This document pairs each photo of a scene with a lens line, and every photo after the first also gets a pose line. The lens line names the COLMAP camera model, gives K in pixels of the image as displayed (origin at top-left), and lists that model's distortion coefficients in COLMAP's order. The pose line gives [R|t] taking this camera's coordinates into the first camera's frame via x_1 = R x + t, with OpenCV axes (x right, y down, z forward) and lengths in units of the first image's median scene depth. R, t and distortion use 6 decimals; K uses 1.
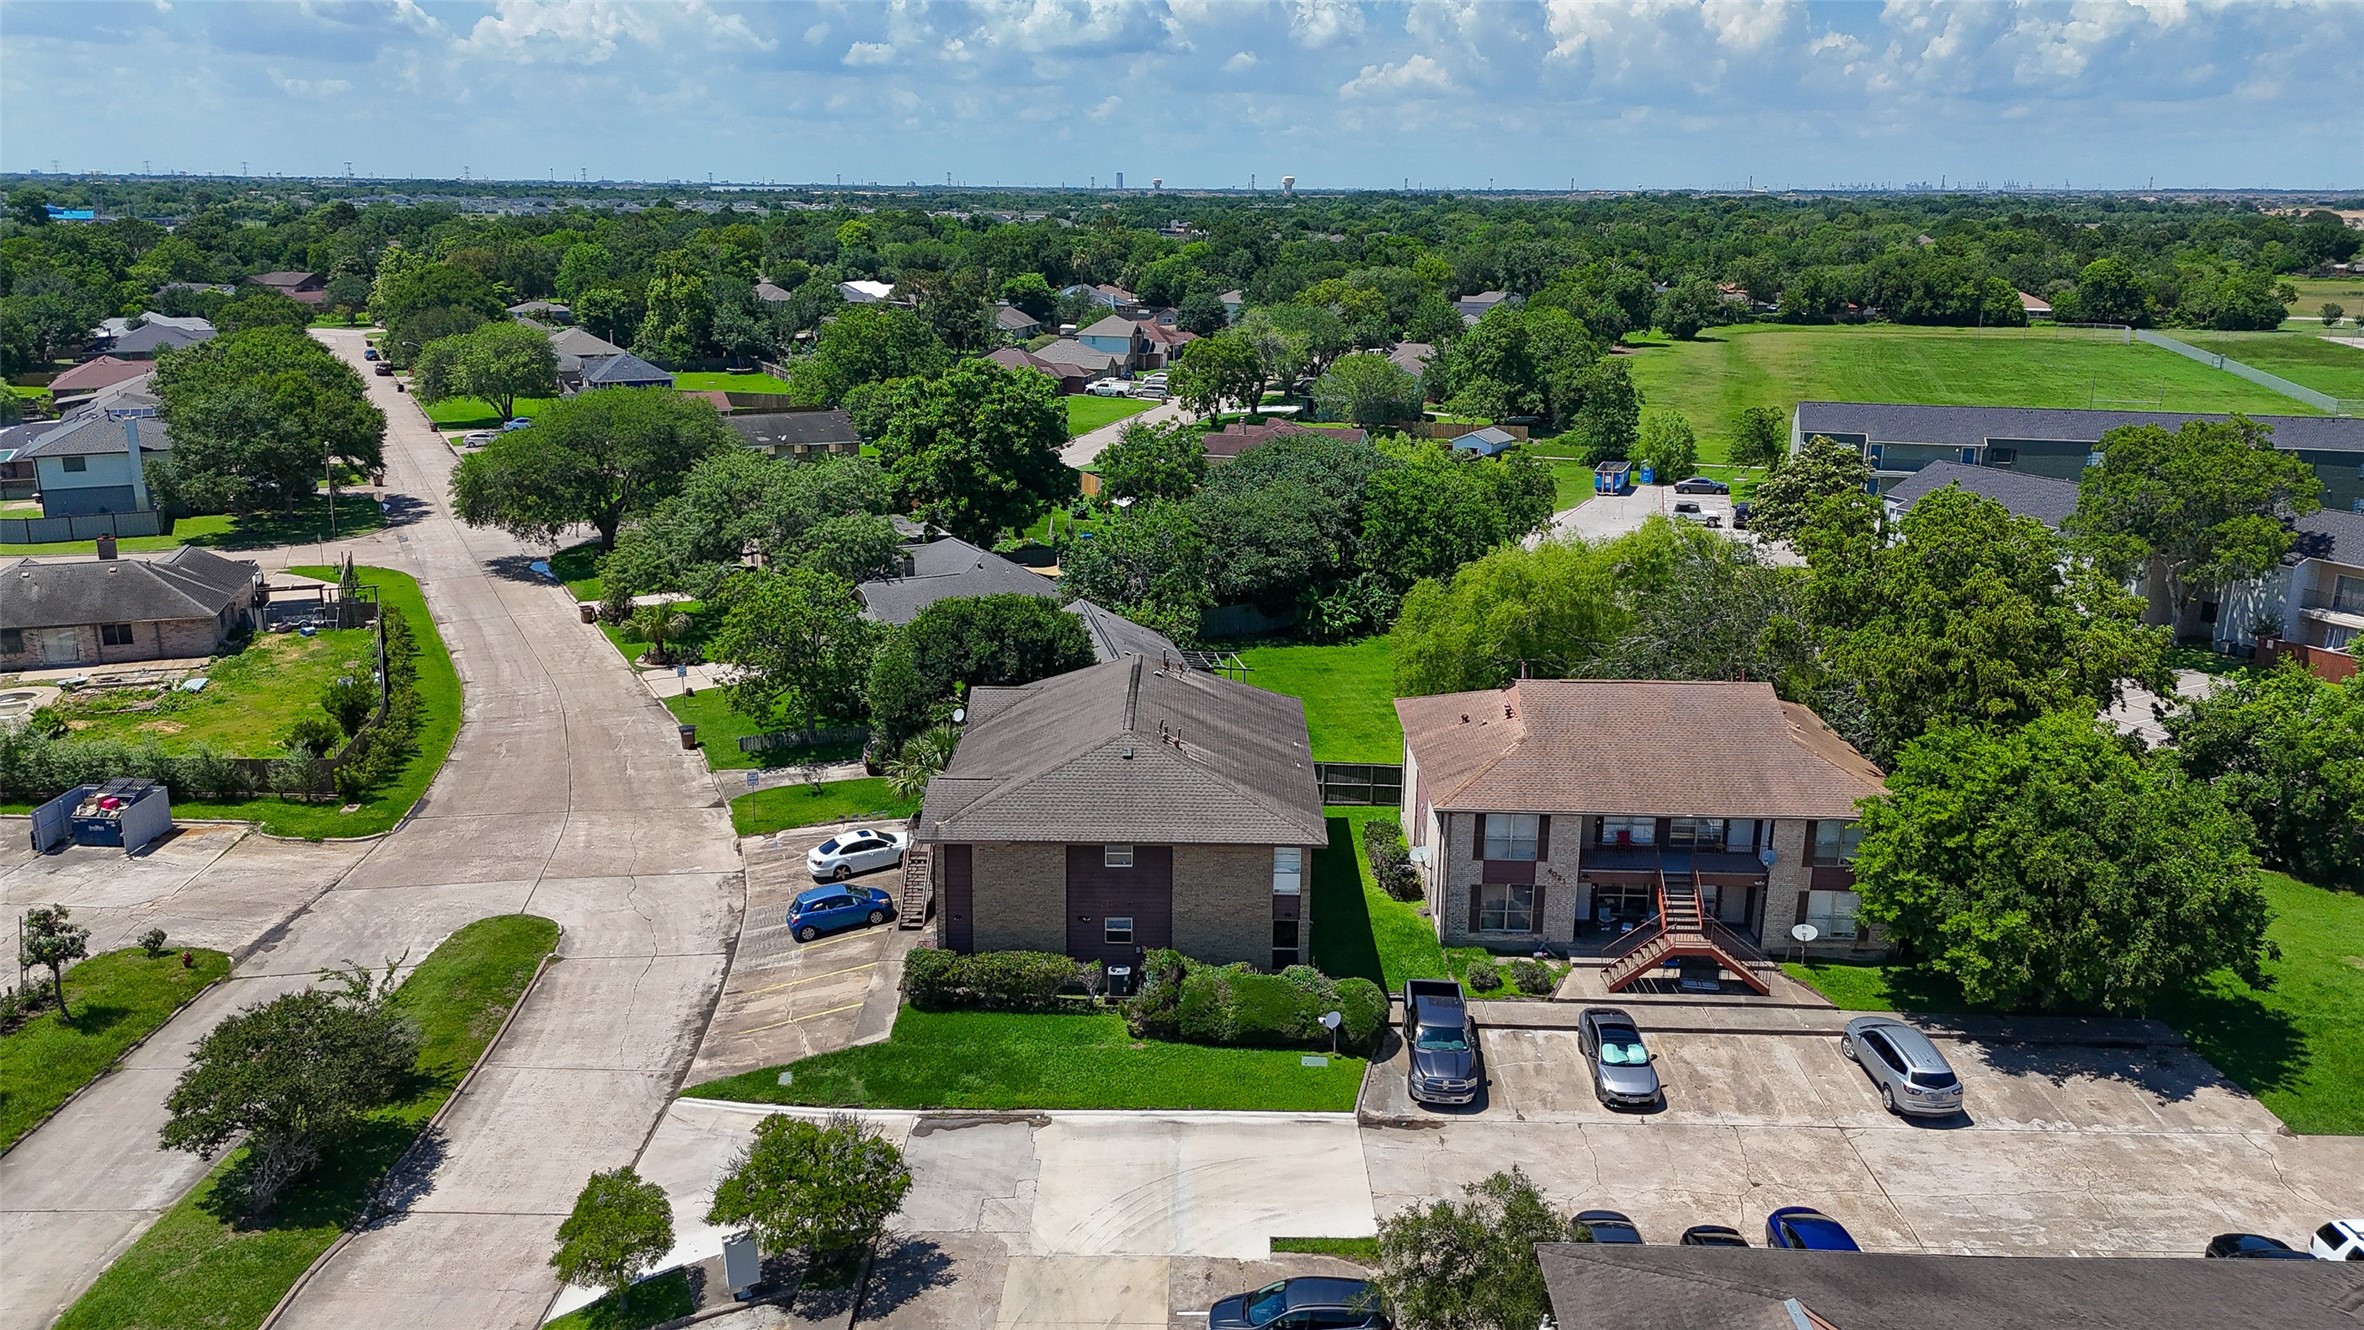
lens RADIAL K [[1737.9, 0, 1176.7], [0, 1737.9, 660.2], [0, 0, 1]] dist [0.085232, -0.084867]
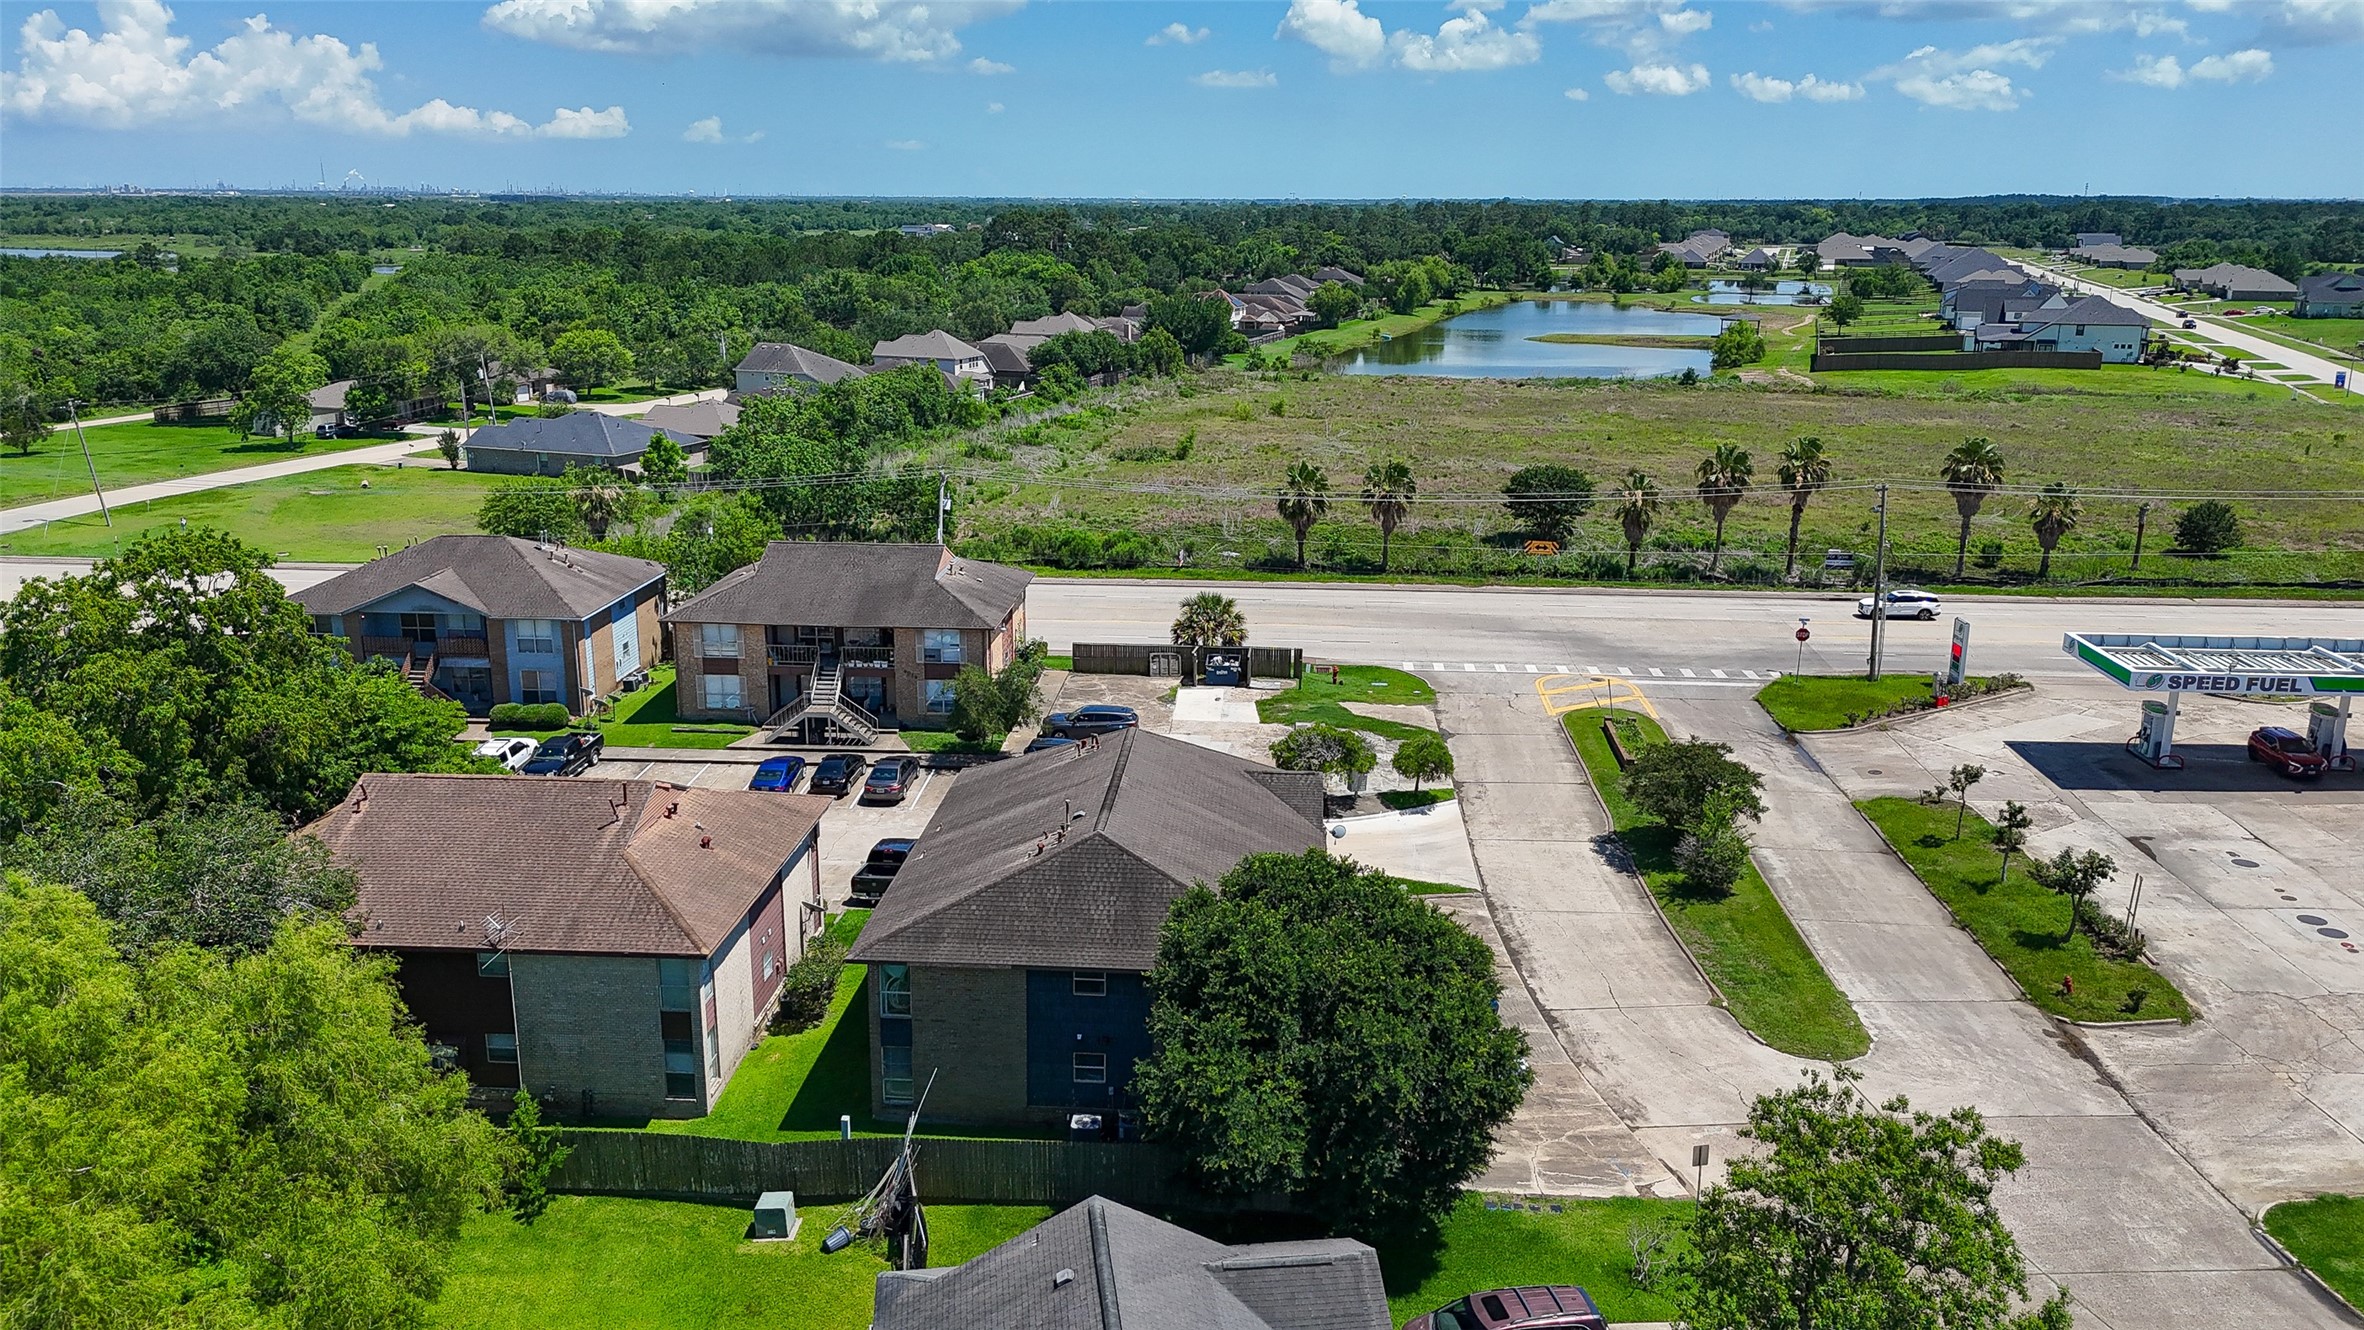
lens RADIAL K [[1737.9, 0, 1173.1], [0, 1737.9, 665.3], [0, 0, 1]] dist [0.085232, -0.084867]
pose [[-0.998343, -0.024587, 0.052031, -0.090205], [0.004864, 0.864852, 0.502004, -0.431768], [-0.057342, 0.501425, -0.863299, 1.586610]]
